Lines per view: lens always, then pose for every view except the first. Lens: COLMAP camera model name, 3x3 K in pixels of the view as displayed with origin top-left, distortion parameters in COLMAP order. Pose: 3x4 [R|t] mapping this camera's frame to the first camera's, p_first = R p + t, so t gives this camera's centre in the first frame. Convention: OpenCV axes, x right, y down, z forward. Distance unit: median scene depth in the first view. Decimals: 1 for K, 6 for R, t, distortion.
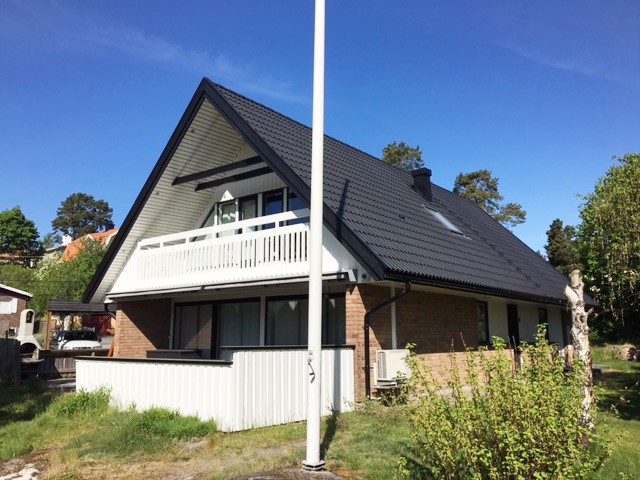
lens RADIAL K [[555.0, 0, 320.5], [0, 555.0, 235.7], [0, 0, 1]] dist [0.059156, -0.008441]
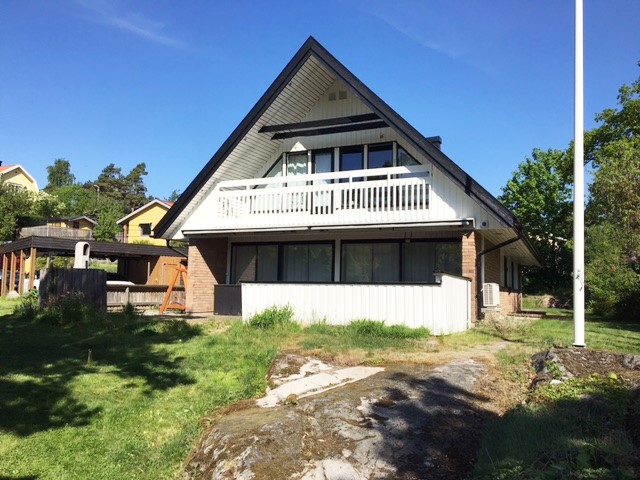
lens RADIAL K [[555.0, 0, 317.9], [0, 555.0, 243.1], [0, 0, 1]] dist [0.059156, -0.008441]
pose [[0.969085, 0.045692, 0.242459, -0.411527], [-0.066281, 0.994791, 0.077448, 0.030830], [-0.237657, -0.091124, 0.967065, -0.086453]]
